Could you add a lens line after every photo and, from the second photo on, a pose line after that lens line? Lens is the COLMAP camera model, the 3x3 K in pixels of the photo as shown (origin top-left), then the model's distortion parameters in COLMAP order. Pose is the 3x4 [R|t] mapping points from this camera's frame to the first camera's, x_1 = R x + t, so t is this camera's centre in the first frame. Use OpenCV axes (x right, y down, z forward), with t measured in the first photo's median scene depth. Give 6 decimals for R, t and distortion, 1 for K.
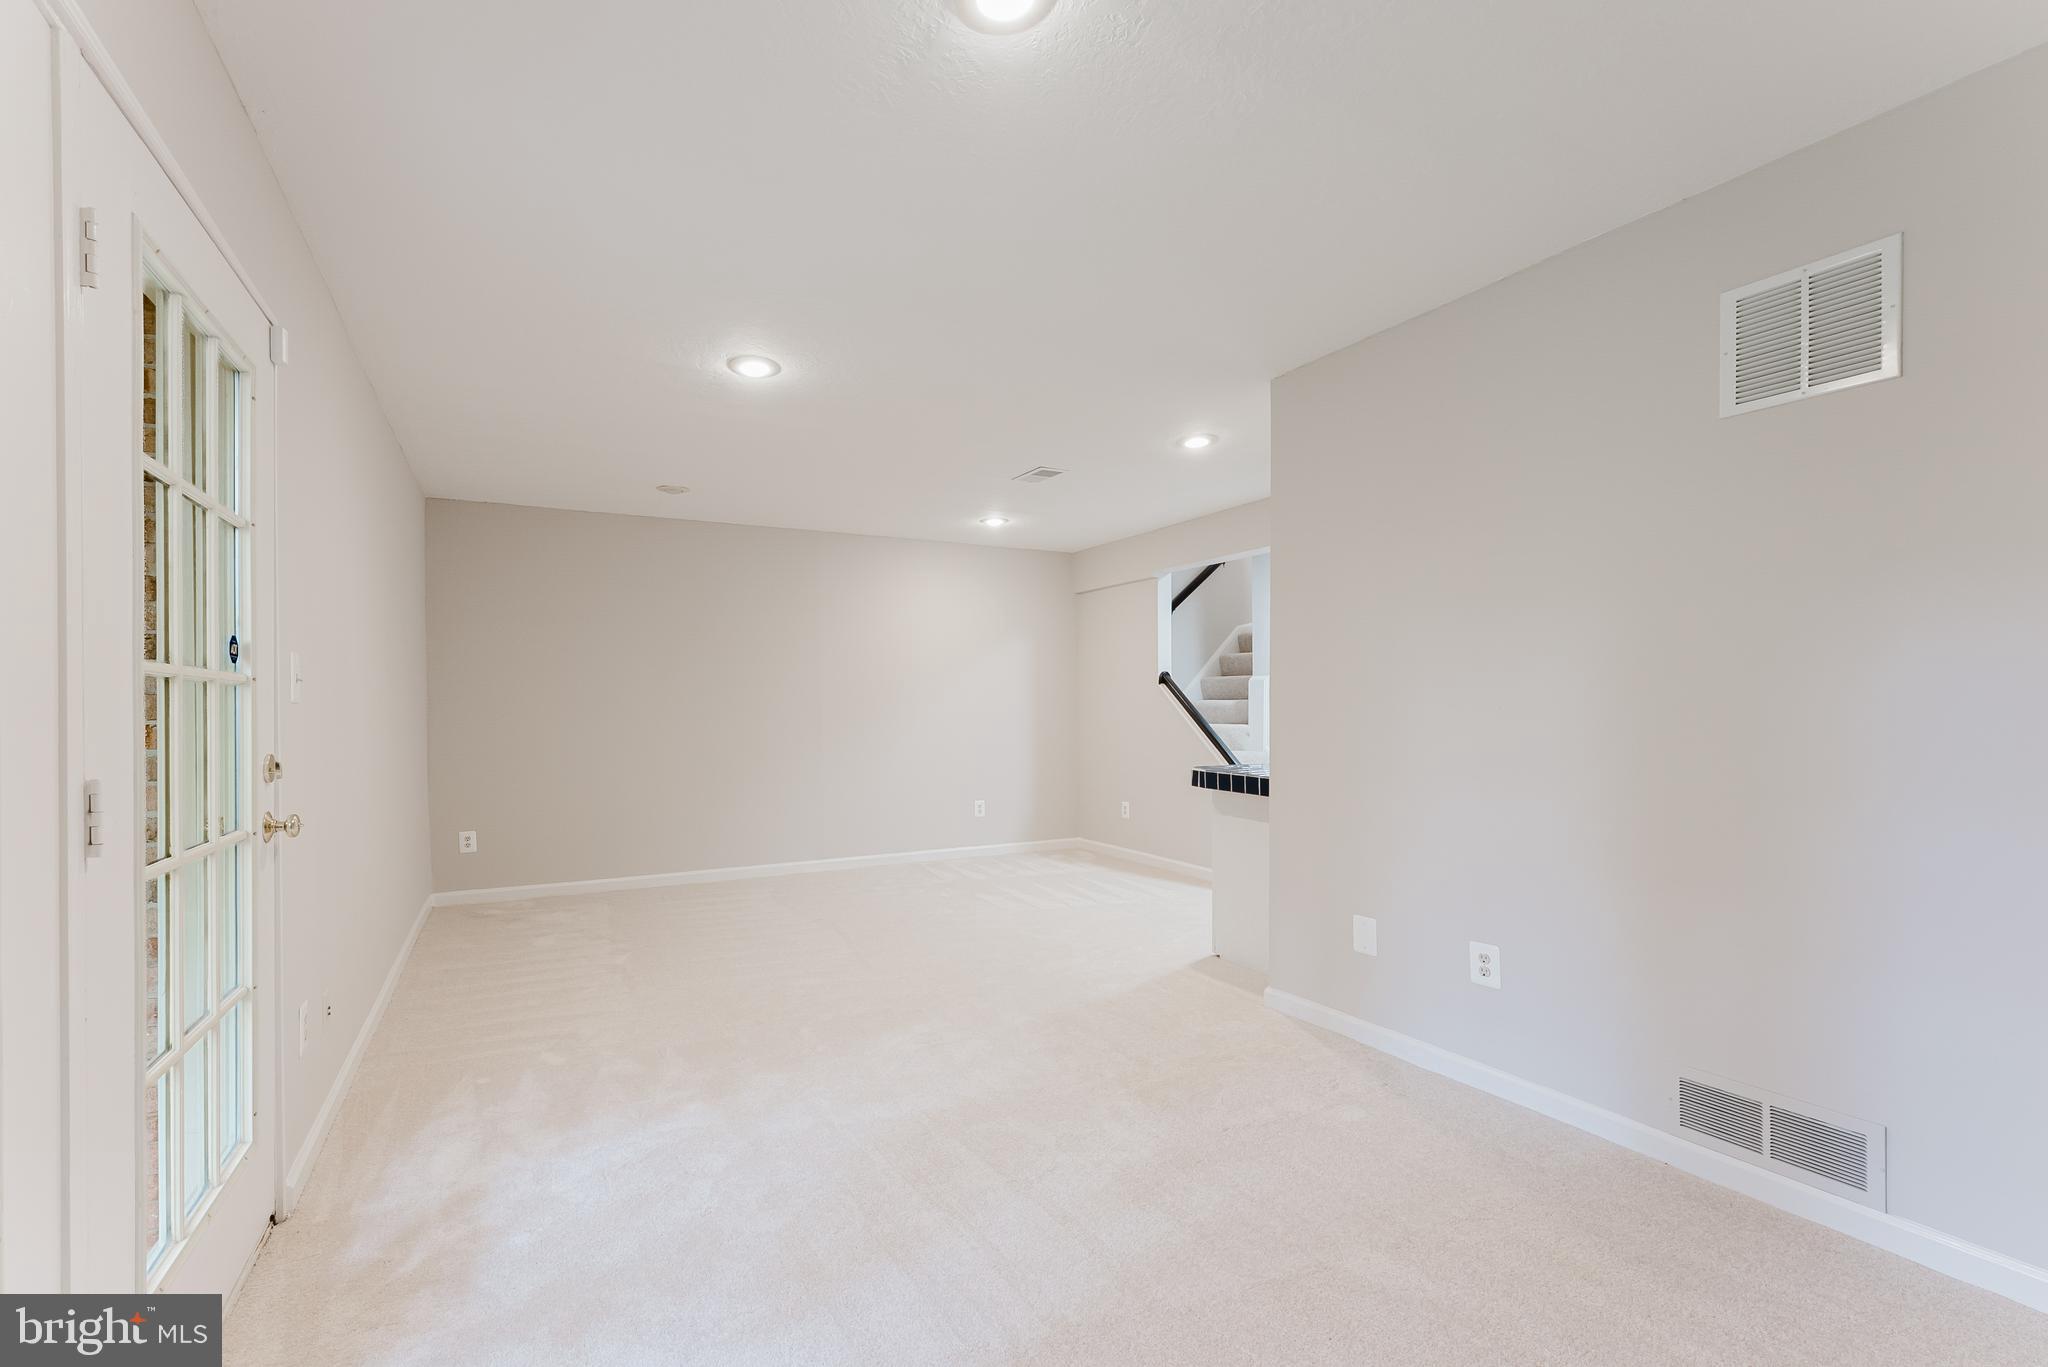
lens RADIAL K [[814.0, 0, 1023.3], [0, 814.0, 706.7], [0, 0, 1]] dist [-0.000758, -0.000223]
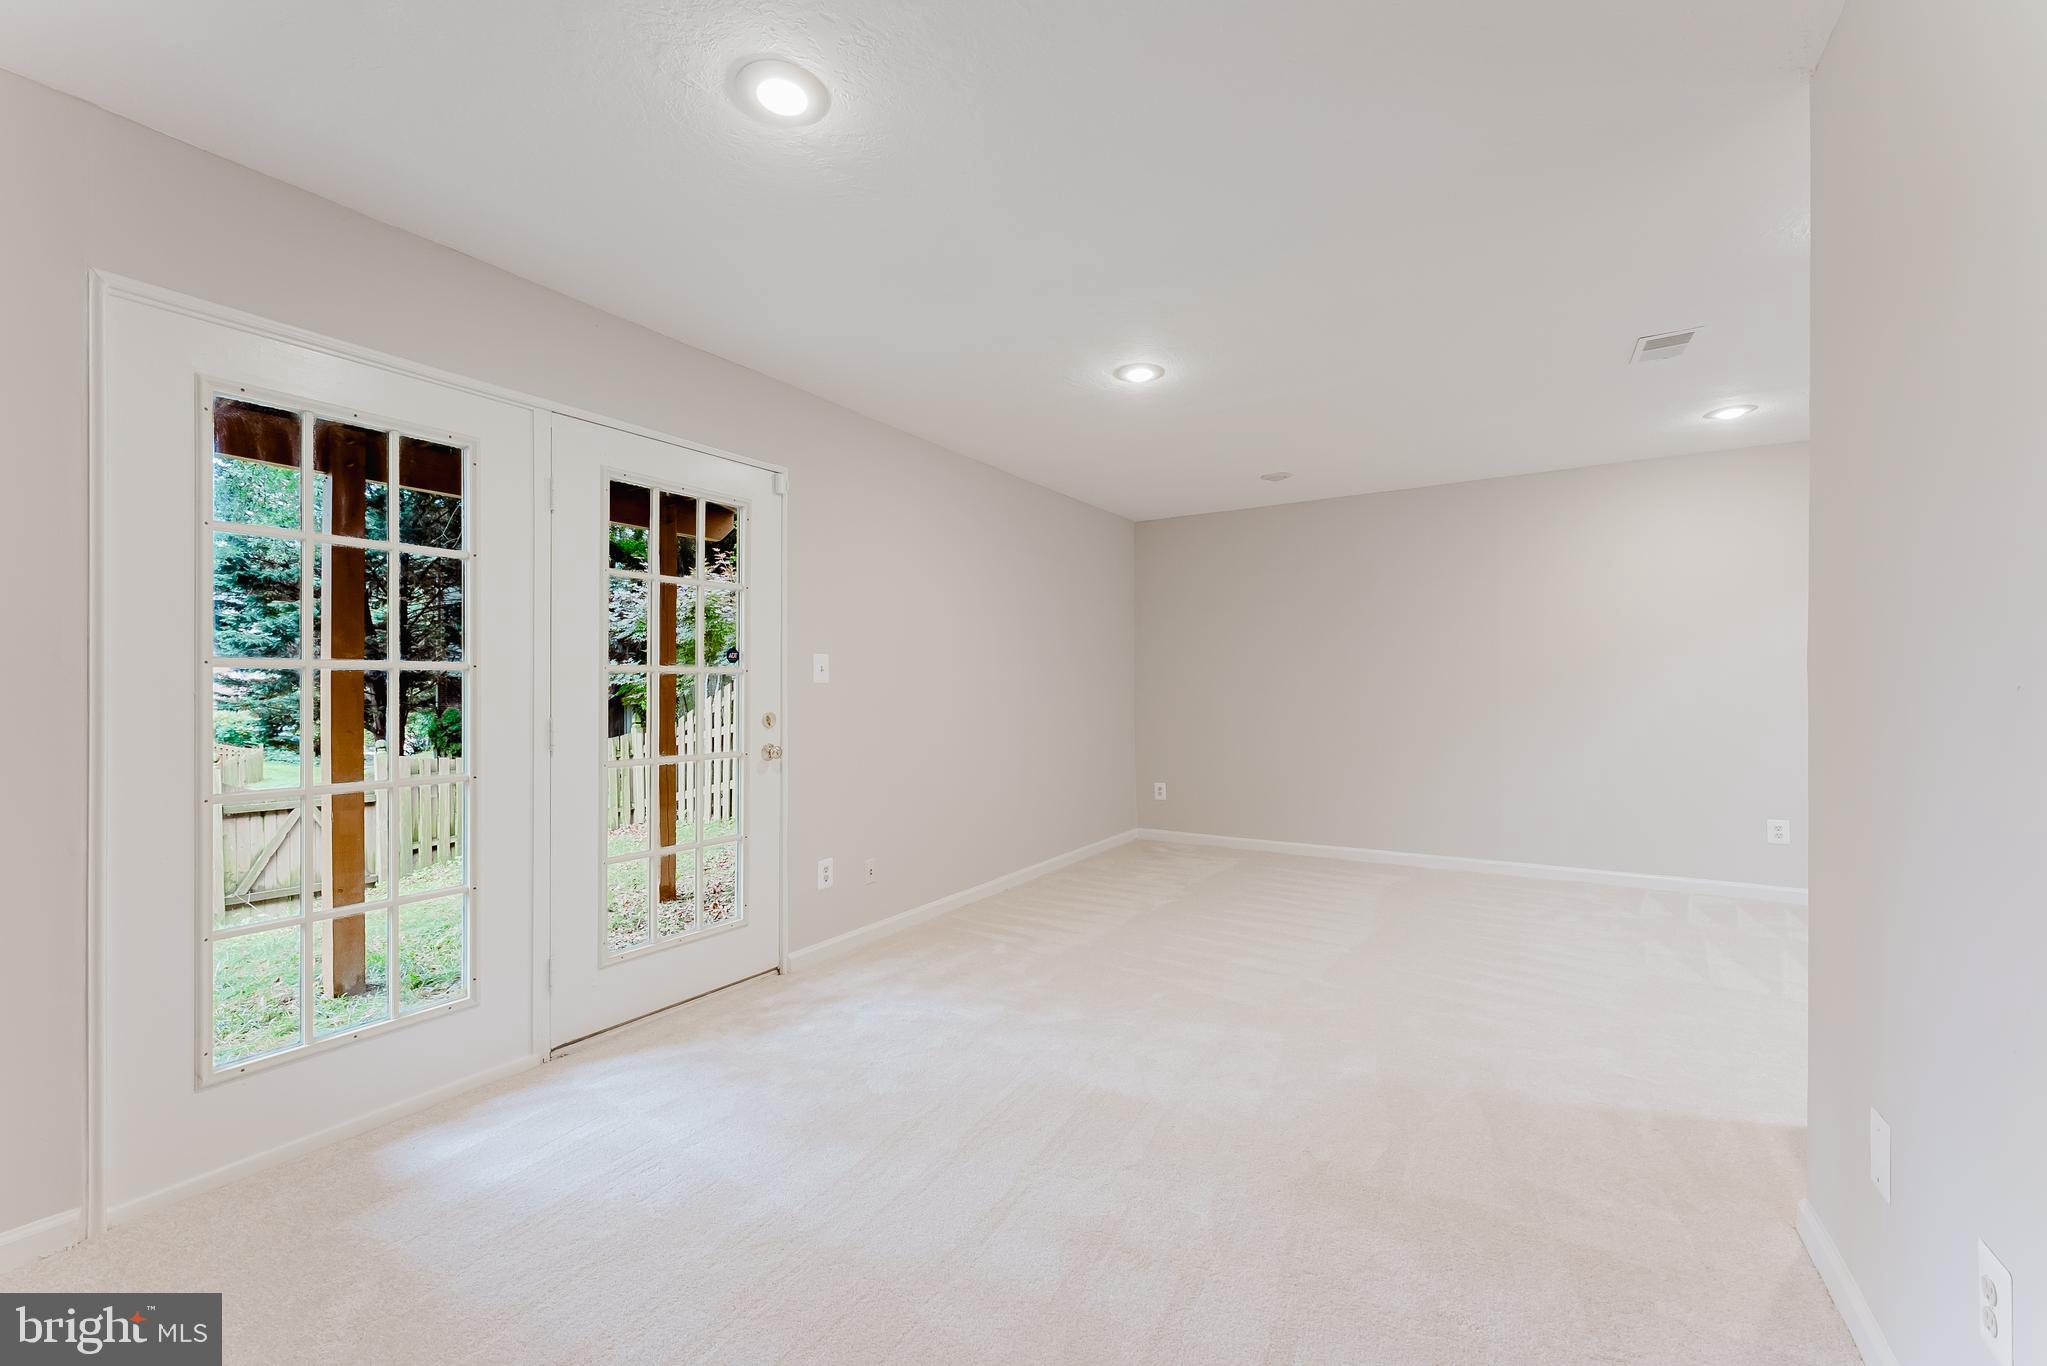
lens RADIAL K [[820.2, 0, 1026.6], [0, 820.2, 674.0], [0, 0, 1]] dist [-0.000300, -0.000238]
pose [[0.542357, -0.013587, -0.840038, 0.546910], [0.006351, 0.999907, -0.012072, 0.000098], [0.840124, 0.001212, 0.542393, 0.293824]]
